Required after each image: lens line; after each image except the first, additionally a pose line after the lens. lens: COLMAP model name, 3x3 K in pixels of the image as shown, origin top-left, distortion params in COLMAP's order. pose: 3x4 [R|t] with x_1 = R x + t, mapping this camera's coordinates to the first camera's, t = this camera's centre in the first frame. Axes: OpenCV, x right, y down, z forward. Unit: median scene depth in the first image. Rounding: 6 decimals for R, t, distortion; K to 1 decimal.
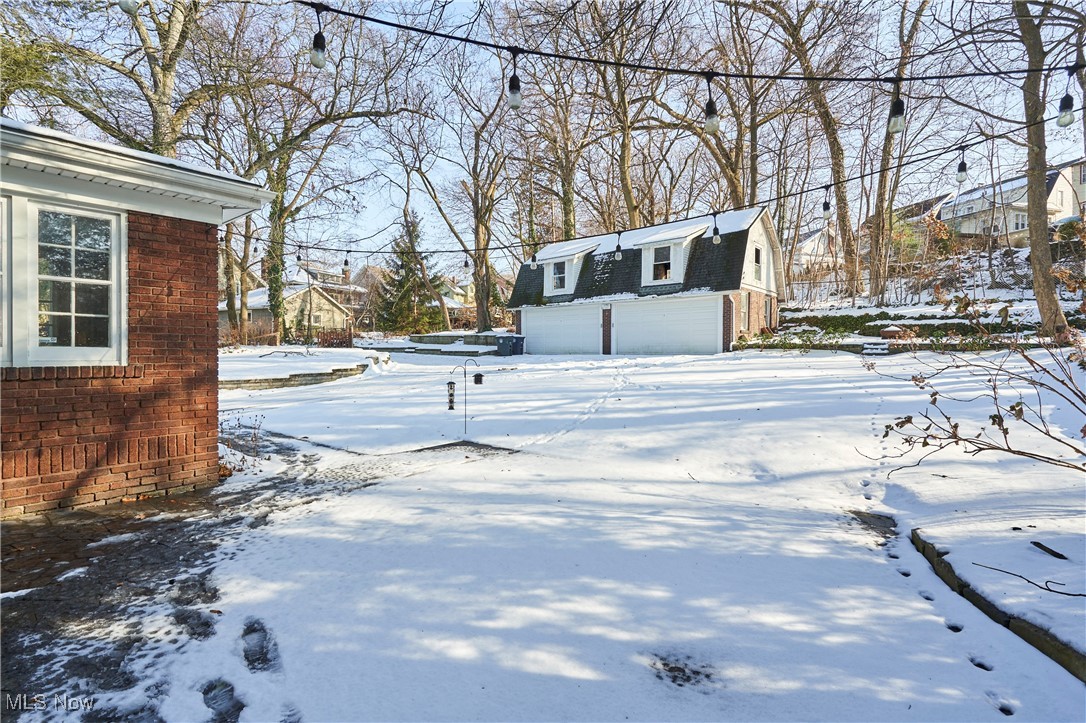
lens RADIAL K [[499.8, 0, 543.0], [0, 499.8, 361.5], [0, 0, 1]] dist [-0.000165, 0.000009]
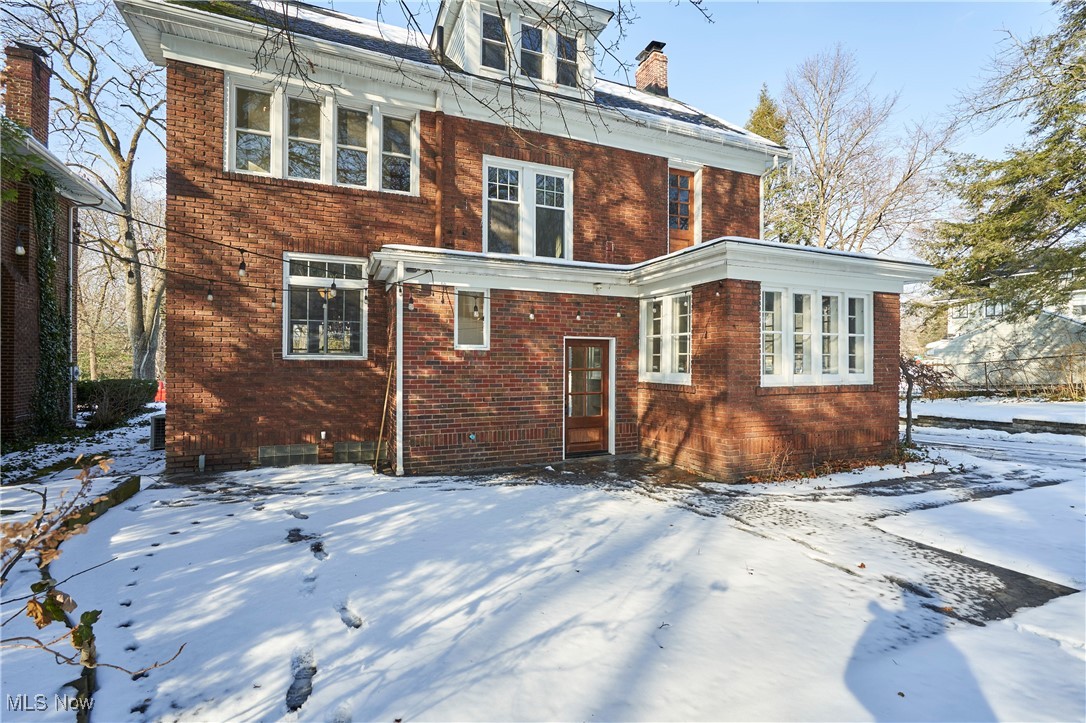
lens RADIAL K [[499.8, 0, 543.0], [0, 499.8, 361.5], [0, 0, 1]] dist [-0.000165, 0.000009]
pose [[-0.444164, -0.006364, -0.895923, 0.908434], [-0.033221, 0.999404, 0.009370, -0.076599], [0.895329, 0.033925, -0.444111, 1.490171]]
